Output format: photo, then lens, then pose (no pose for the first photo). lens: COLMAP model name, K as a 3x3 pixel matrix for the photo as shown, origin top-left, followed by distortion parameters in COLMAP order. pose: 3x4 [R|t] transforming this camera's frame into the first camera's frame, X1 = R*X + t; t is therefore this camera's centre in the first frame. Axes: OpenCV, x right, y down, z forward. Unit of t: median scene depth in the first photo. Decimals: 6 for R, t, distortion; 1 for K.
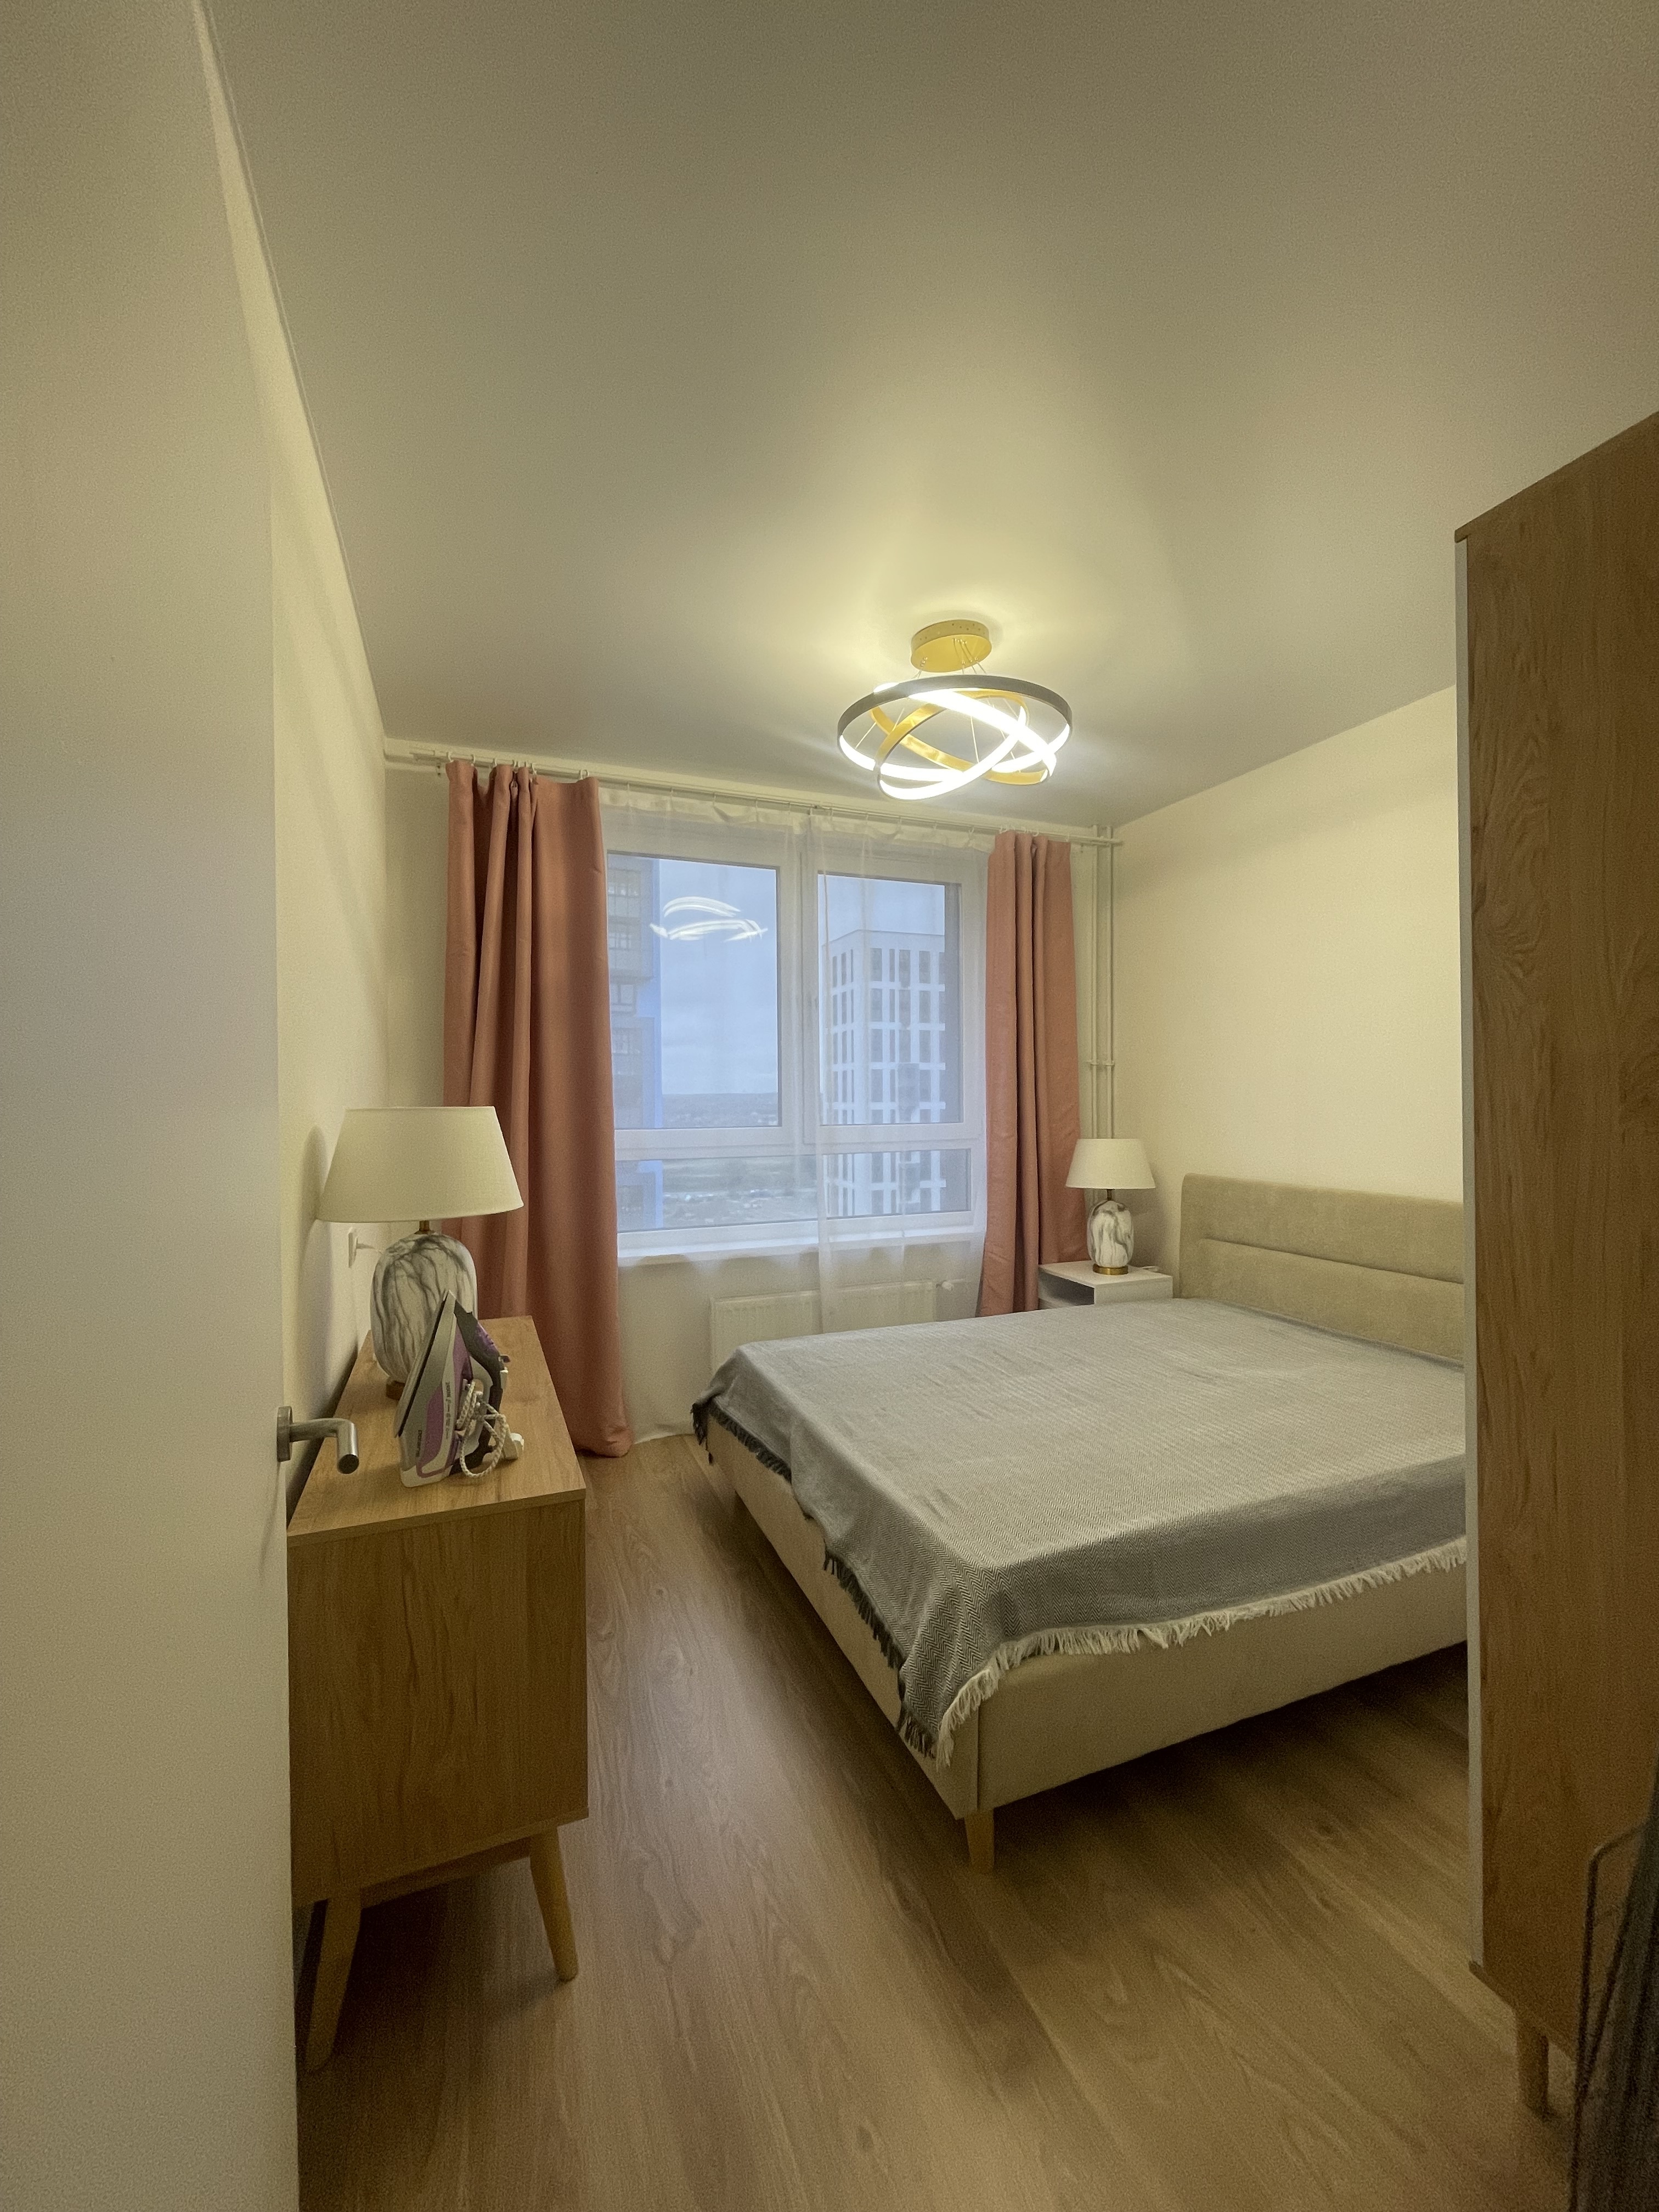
lens RADIAL K [[892.1, 0, 841.9], [0, 892.1, 1107.6], [0, 0, 1]] dist [-0.004490, -0.000427]
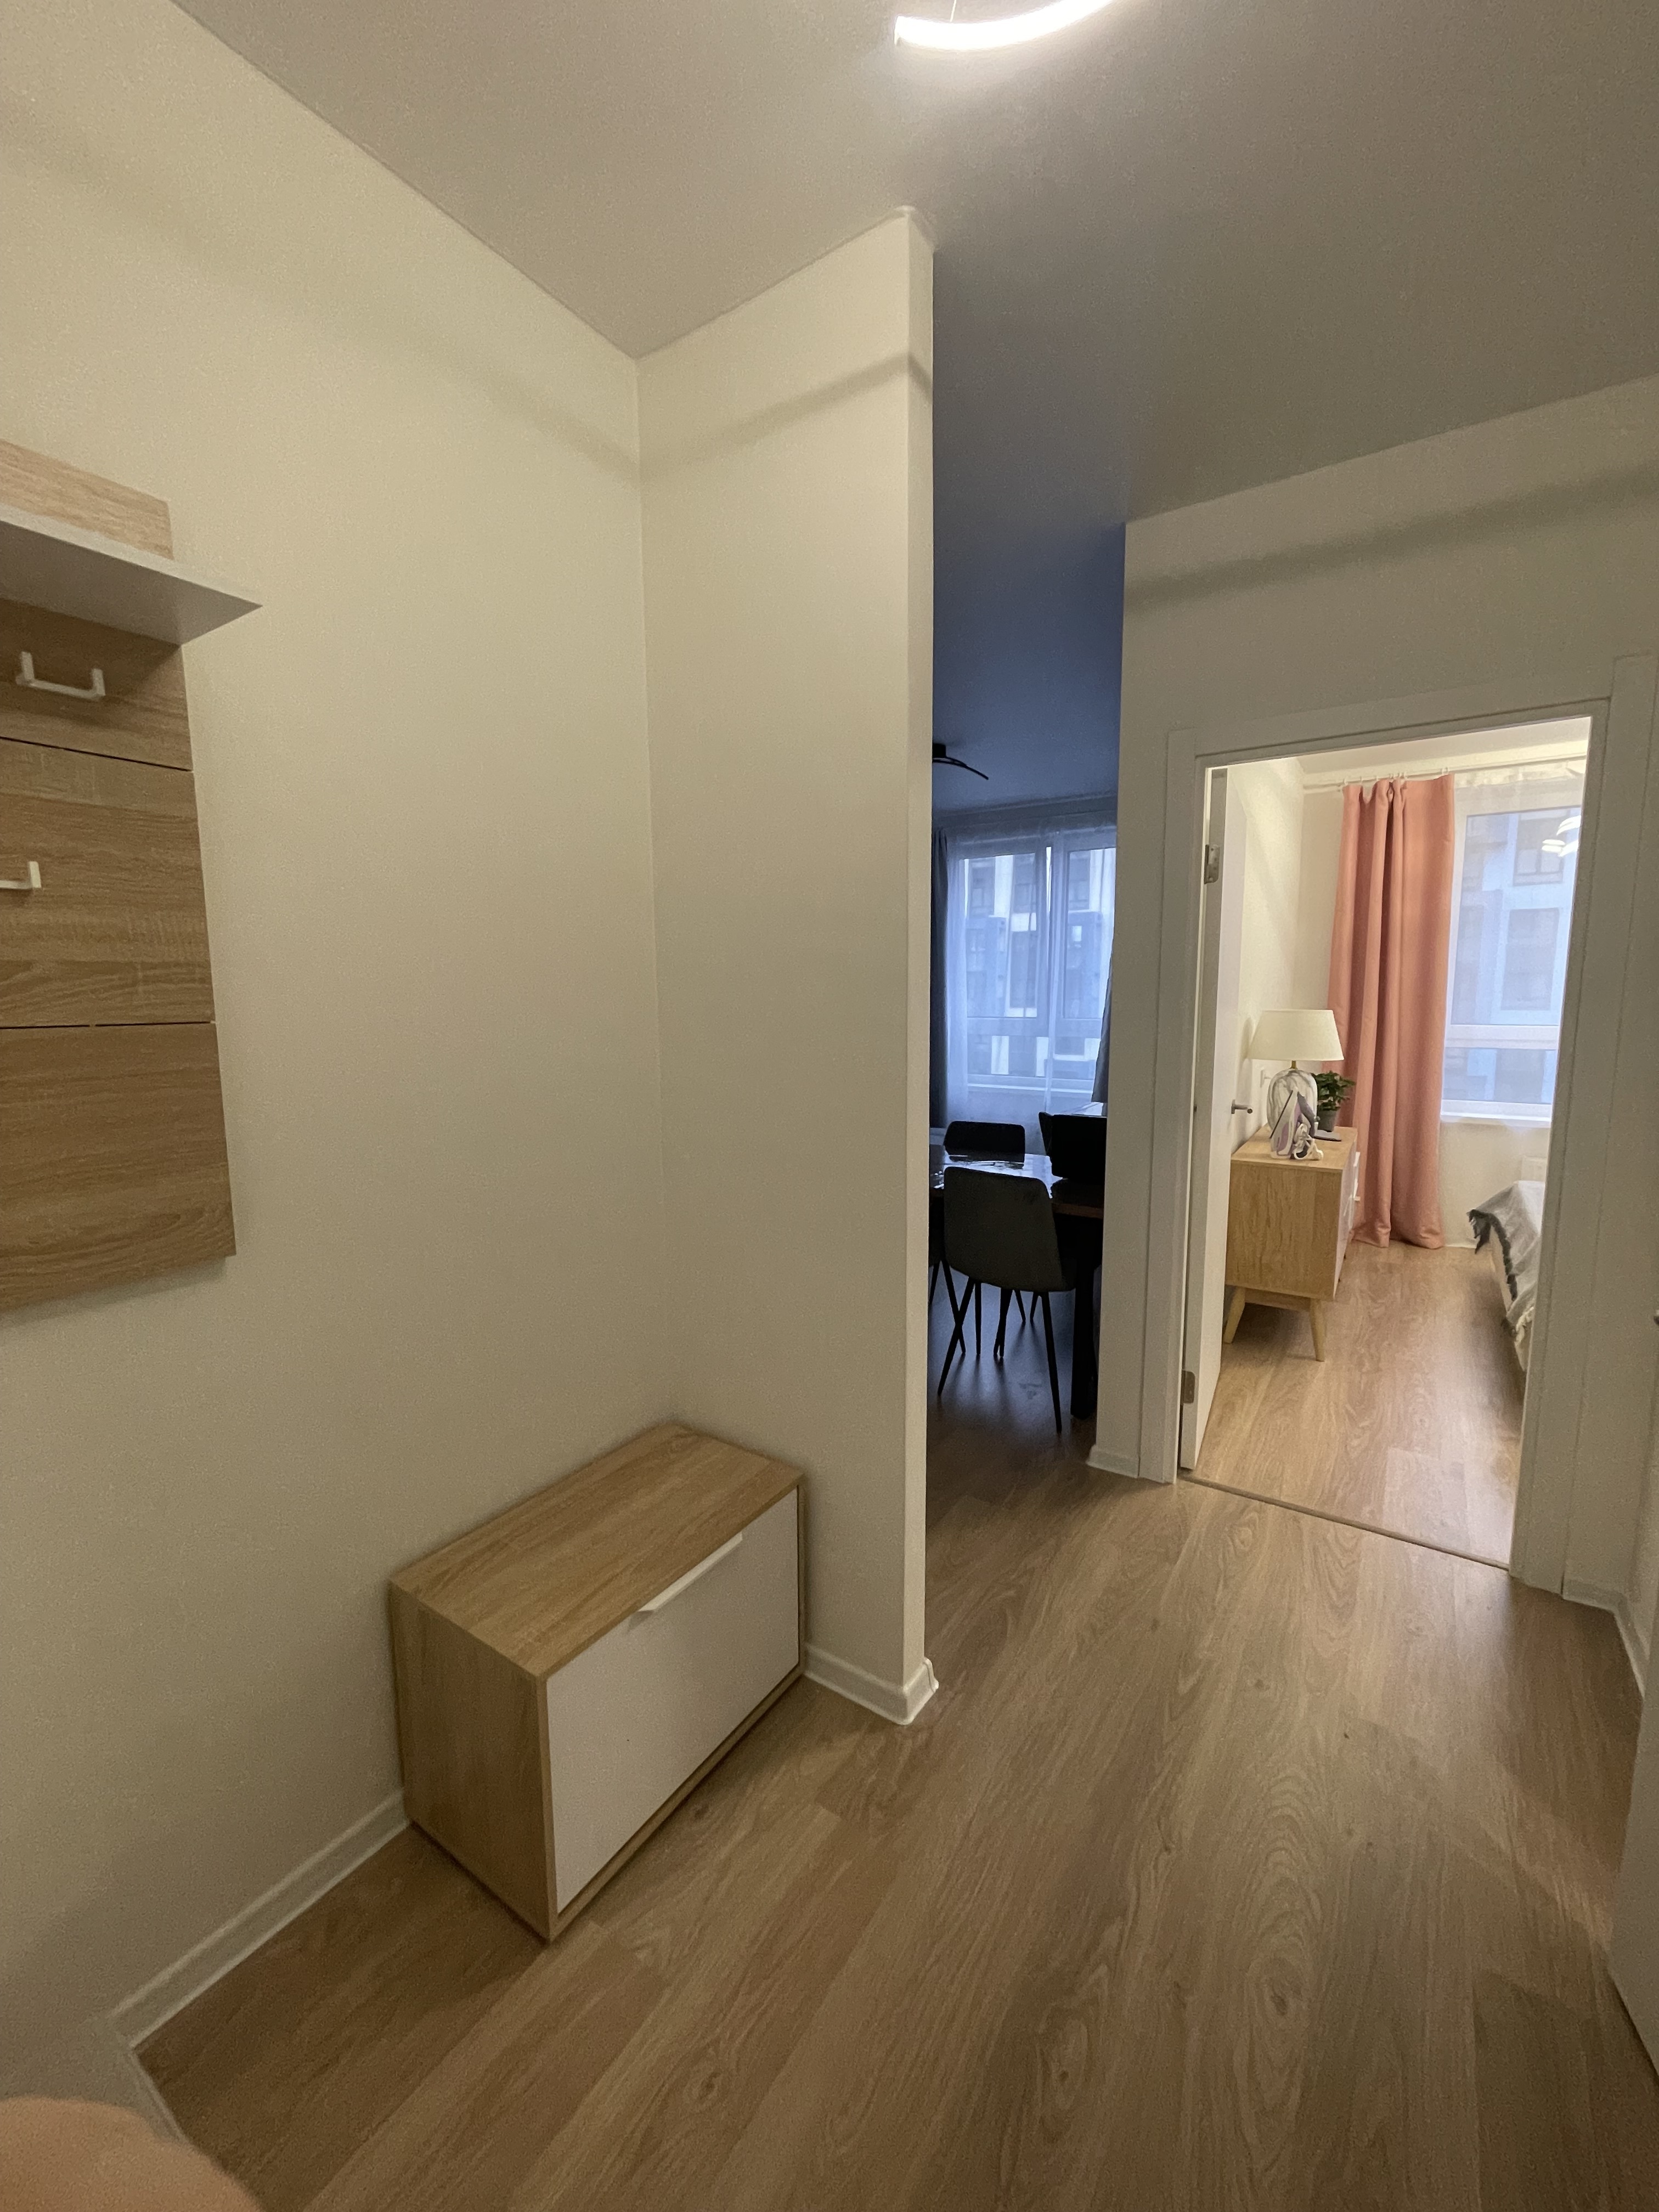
lens RADIAL K [[892.1, 0, 841.9], [0, 892.1, 1107.6], [0, 0, 1]] dist [-0.004490, -0.000427]
pose [[0.571615, 0.109656, -0.813162, 0.629677], [-0.007973, 0.991725, 0.128131, -0.030451], [0.820483, -0.066758, 0.567759, -1.057133]]
